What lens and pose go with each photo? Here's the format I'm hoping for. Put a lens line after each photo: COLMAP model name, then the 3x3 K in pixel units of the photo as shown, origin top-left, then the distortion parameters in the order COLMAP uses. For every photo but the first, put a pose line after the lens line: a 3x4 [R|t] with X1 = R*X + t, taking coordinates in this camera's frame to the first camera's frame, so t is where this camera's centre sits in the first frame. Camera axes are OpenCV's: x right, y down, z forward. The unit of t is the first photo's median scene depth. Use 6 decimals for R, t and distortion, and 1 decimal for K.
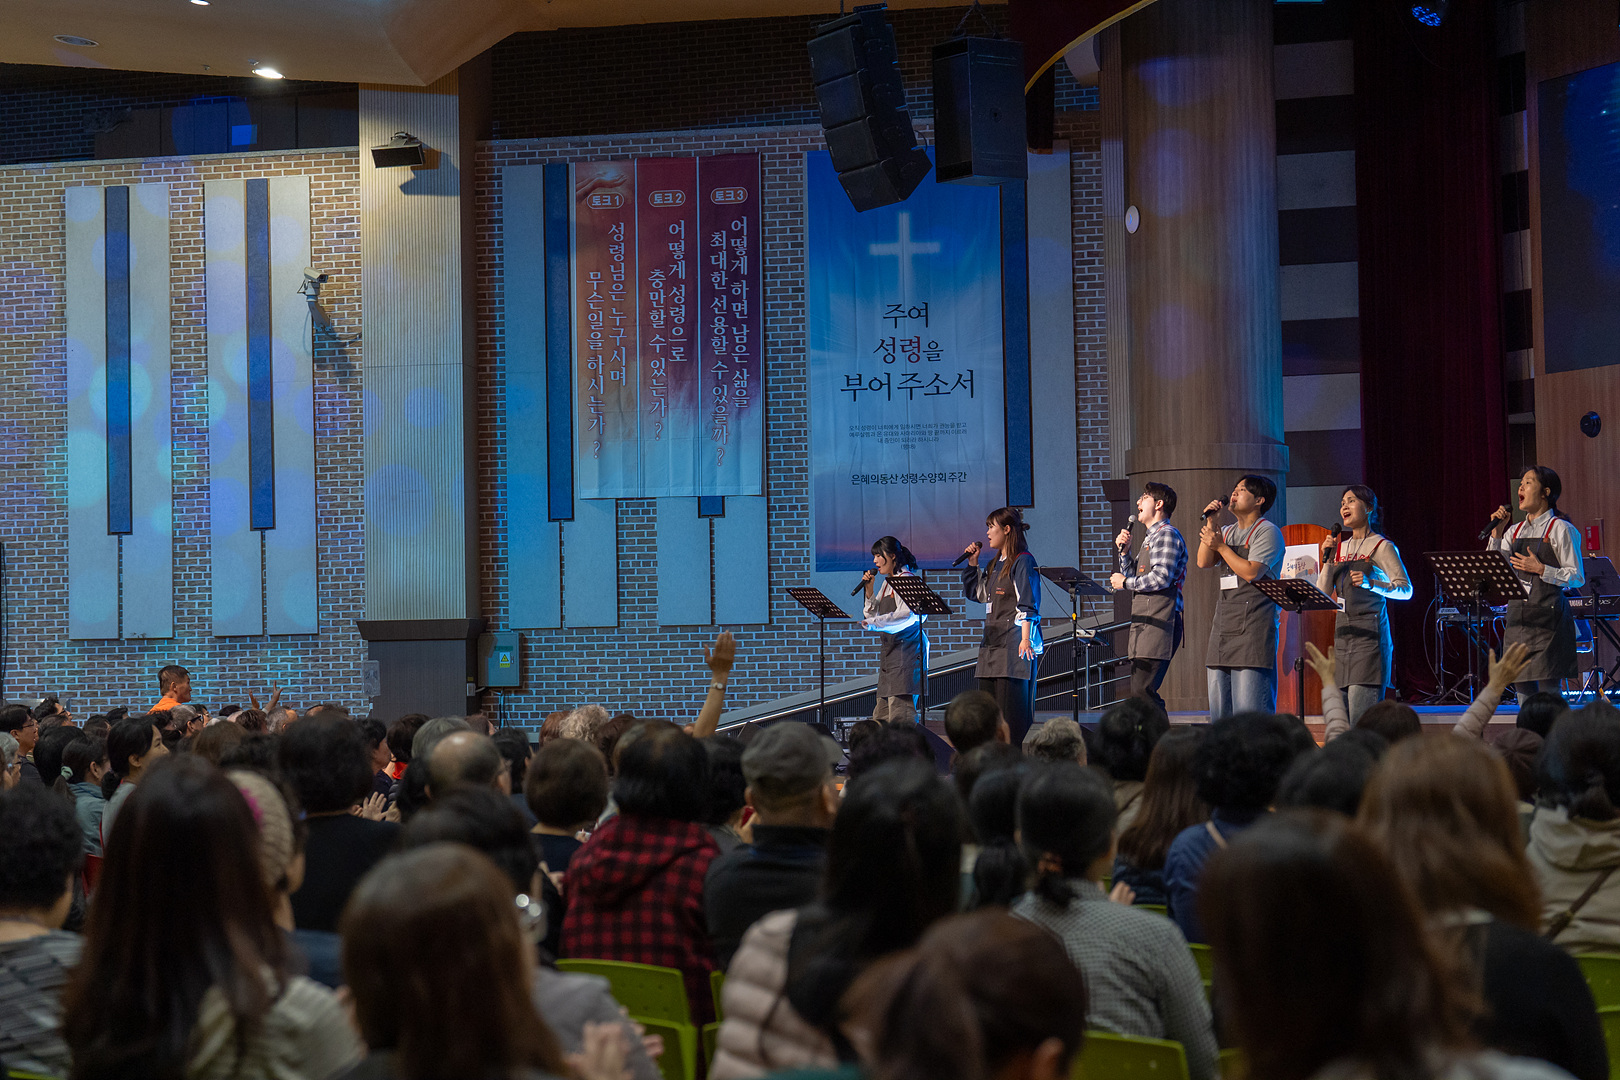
lens RADIAL K [[3273.0, 0, 810.1], [0, 3273.0, 539.3], [0, 0, 1]] dist [-0.206143, 0.000000]
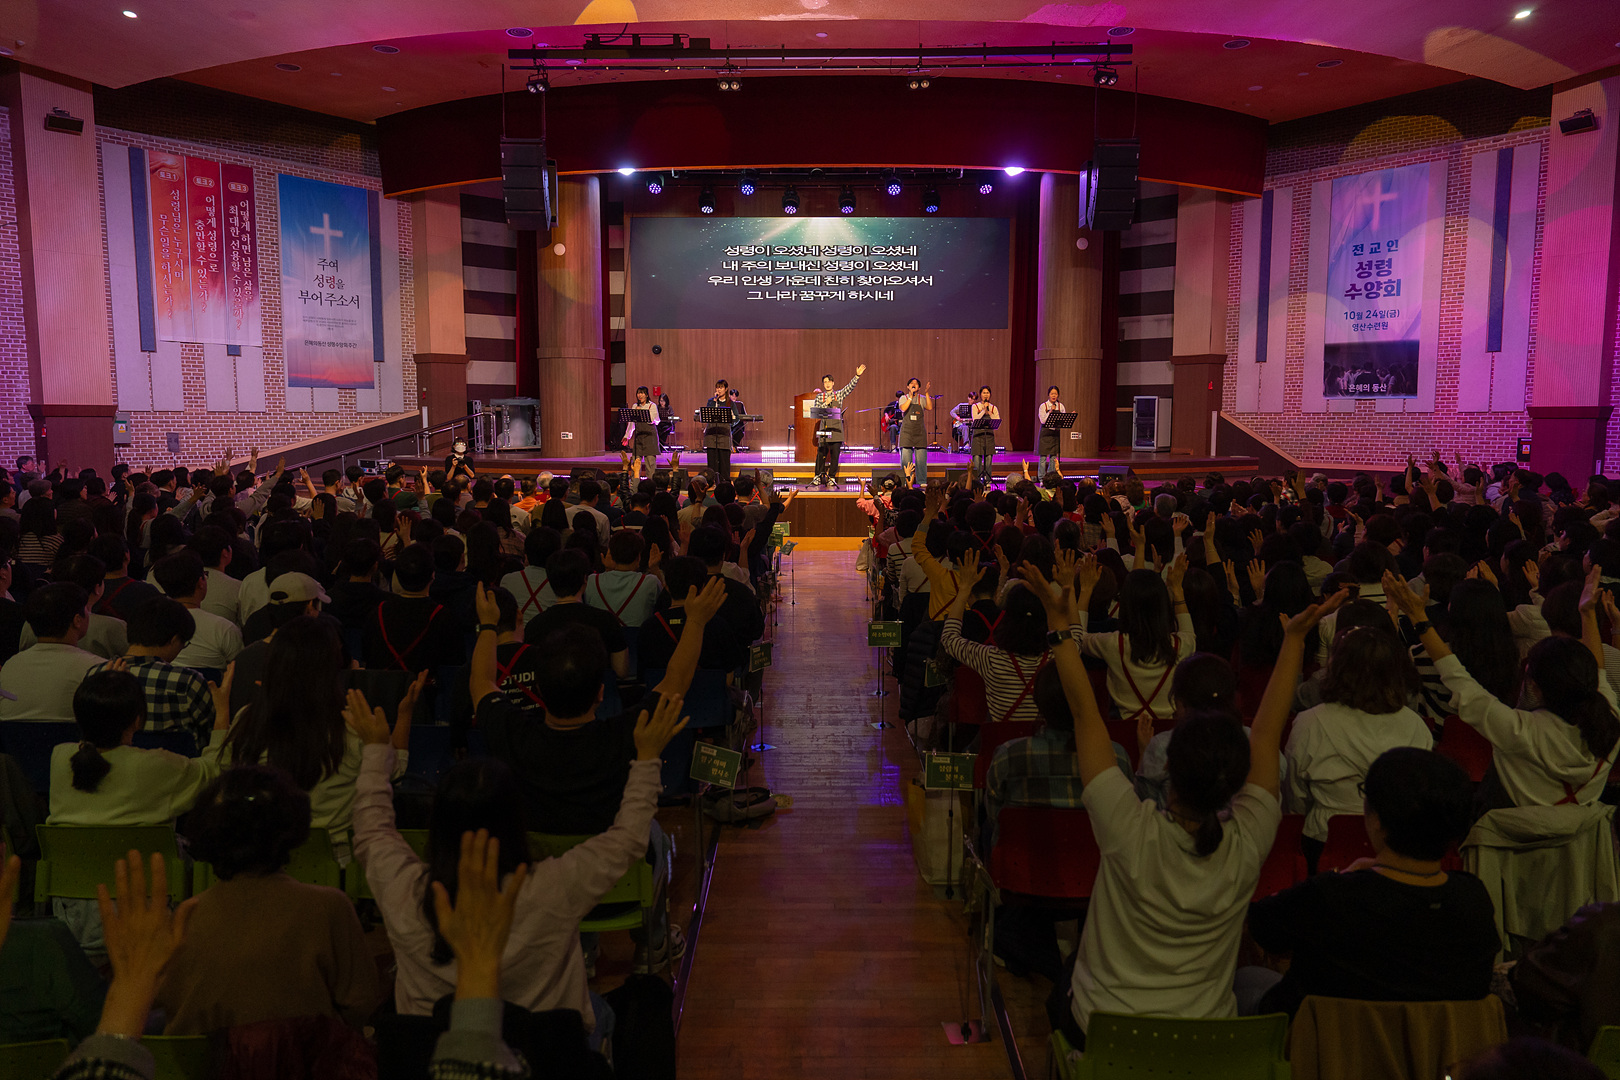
lens RADIAL K [[1137.6, 0, 810.9], [0, 1137.6, 535.2], [0, 0, 1]] dist [-0.007898, -0.001457]
pose [[0.449278, -0.071300, 0.890542, -0.483774], [-0.054300, 0.992788, 0.106881, 0.008388], [-0.891740, -0.096375, 0.442166, 0.384721]]
